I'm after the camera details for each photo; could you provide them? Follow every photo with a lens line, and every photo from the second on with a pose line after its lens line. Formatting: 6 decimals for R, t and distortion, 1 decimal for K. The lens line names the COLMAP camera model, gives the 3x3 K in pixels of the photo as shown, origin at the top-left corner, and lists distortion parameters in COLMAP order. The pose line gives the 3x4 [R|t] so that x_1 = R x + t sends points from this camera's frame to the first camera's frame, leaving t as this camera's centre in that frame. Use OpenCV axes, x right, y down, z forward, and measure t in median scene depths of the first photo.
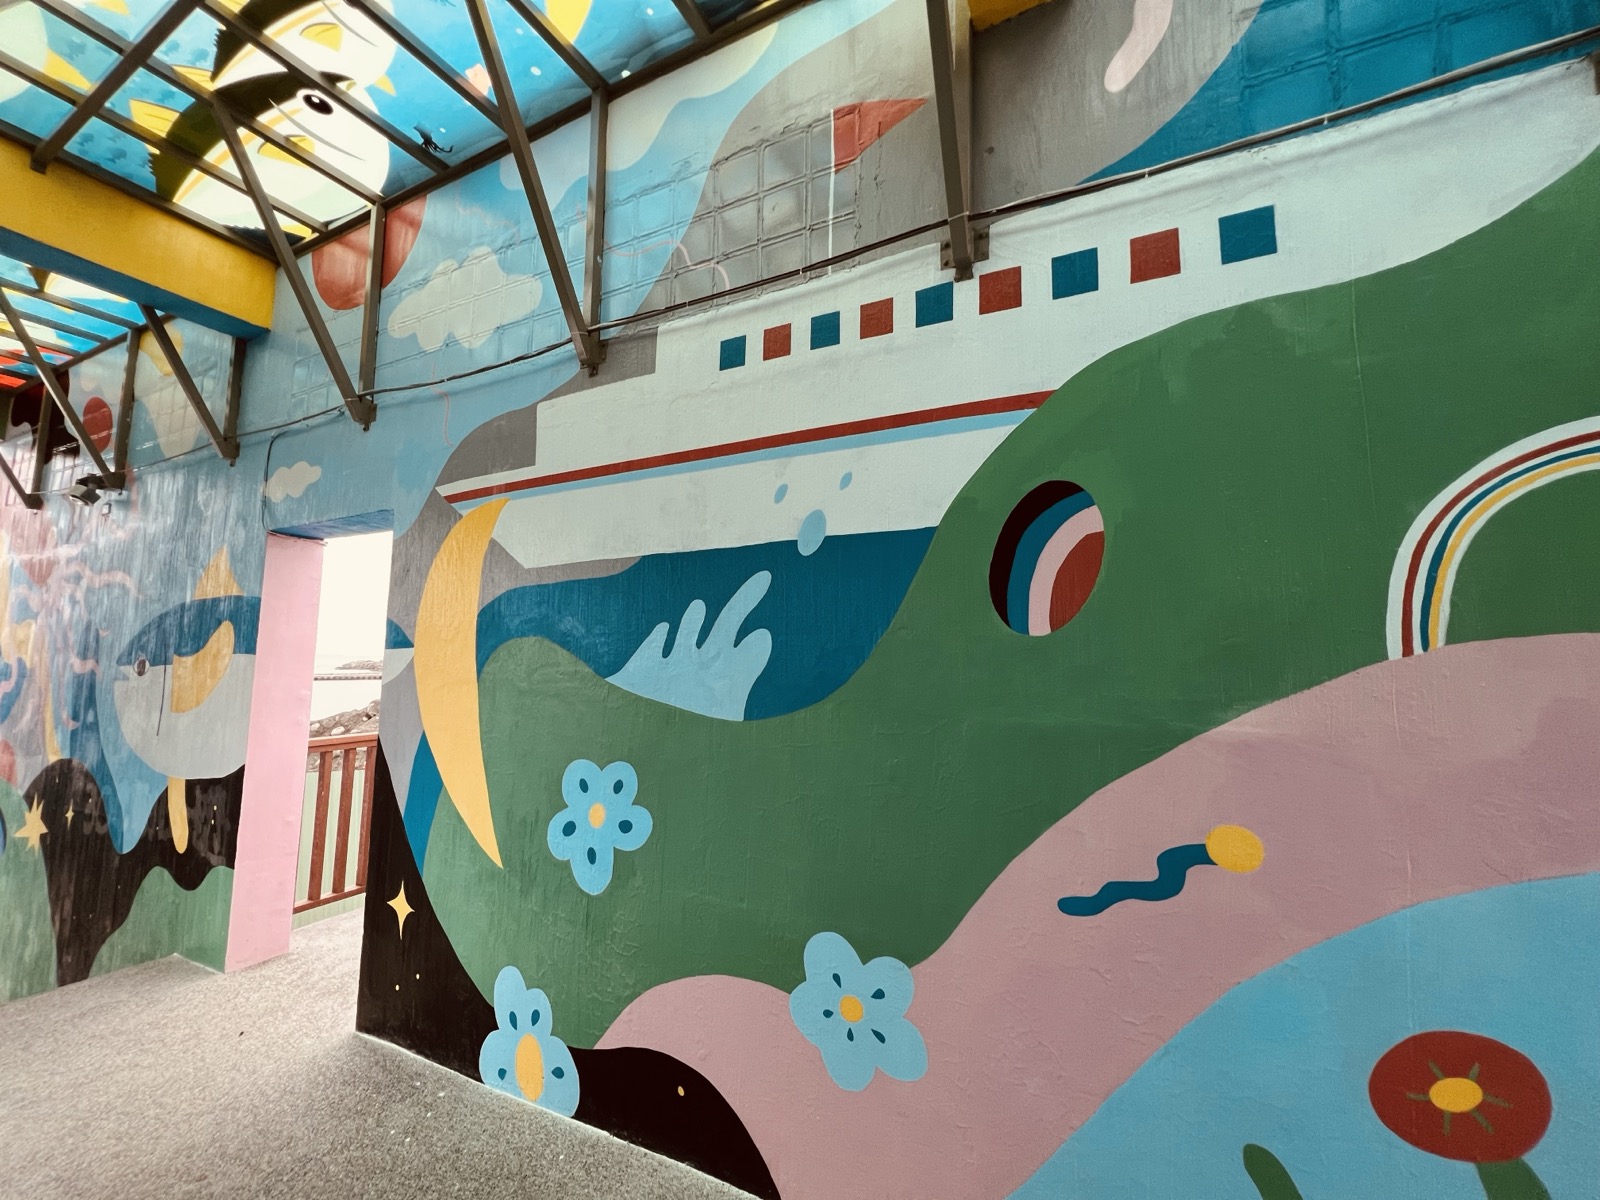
lens RADIAL K [[642.2, 0, 794.8], [0, 642.2, 593.2], [0, 0, 1]] dist [-0.001051, -0.000015]
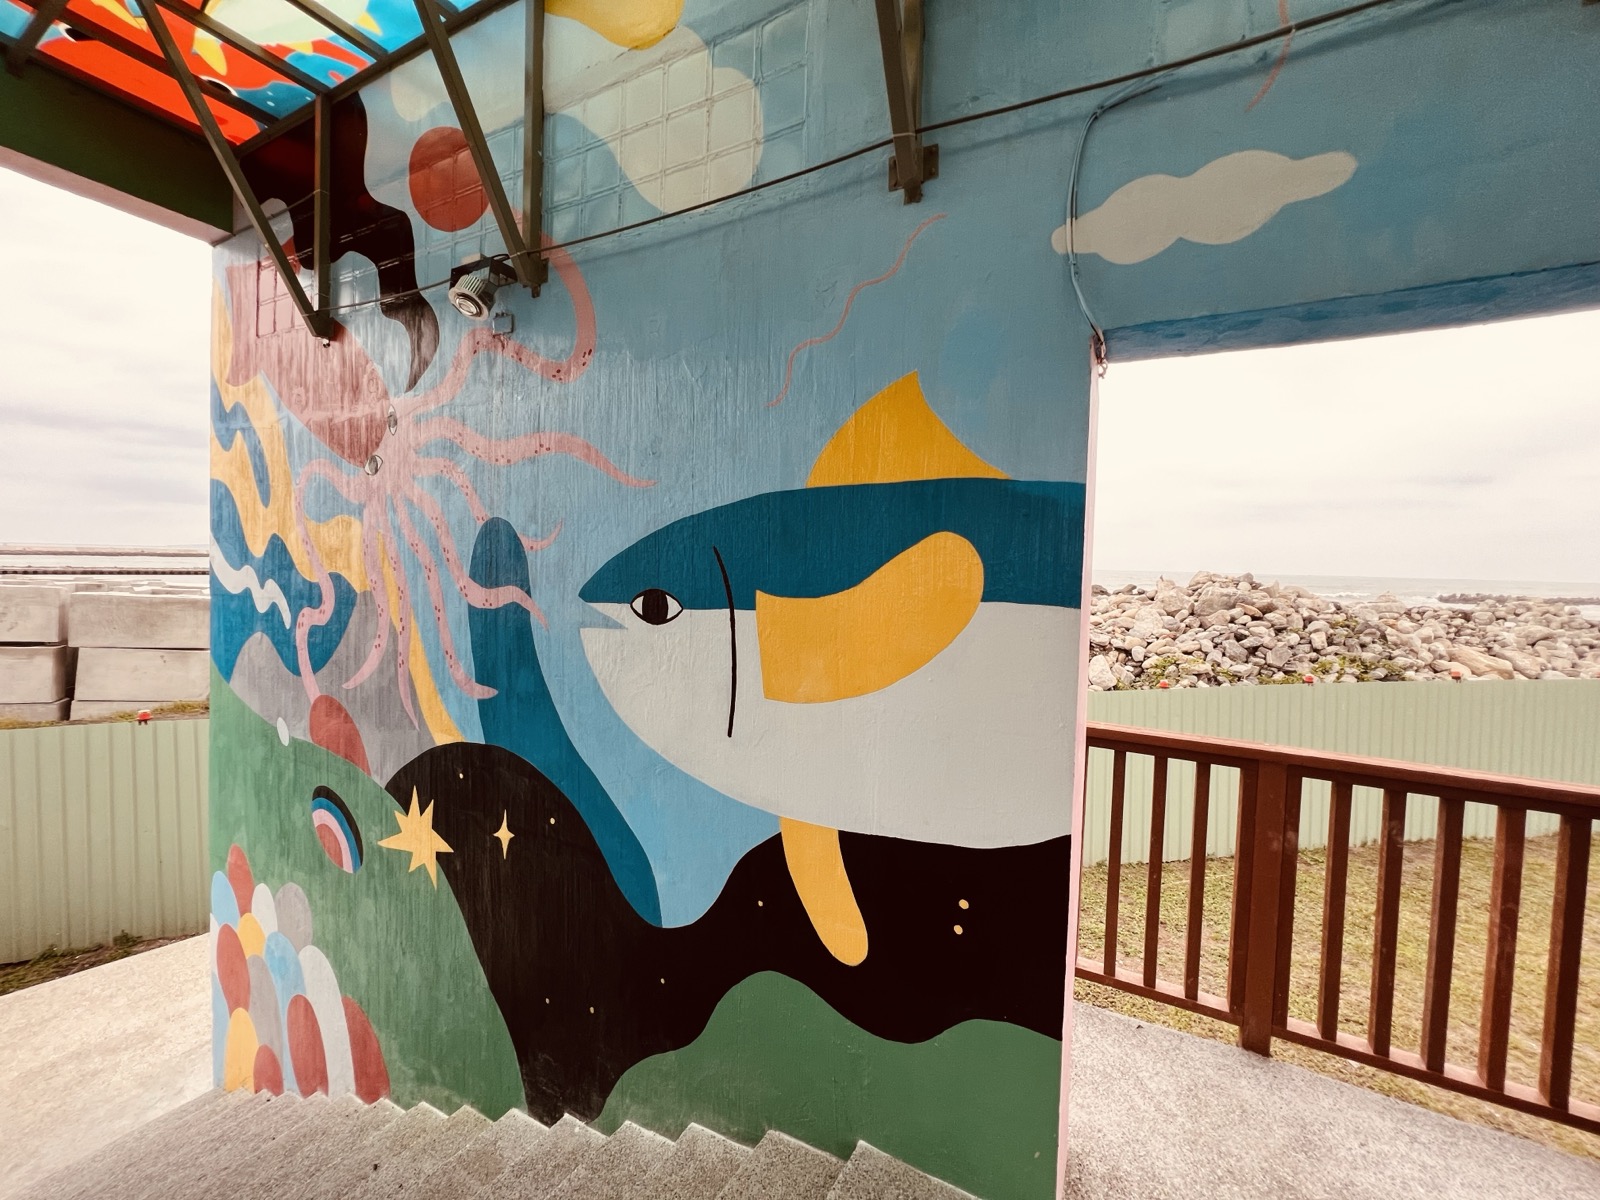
lens RADIAL K [[642.2, 0, 804.2], [0, 642.2, 596.2], [0, 0, 1]] dist [-0.001051, -0.000015]
pose [[0.999028, 0.027944, -0.034104, -0.767520], [-0.022696, 0.989084, 0.145596, 0.018818], [0.037800, -0.144680, 0.988756, 0.400728]]
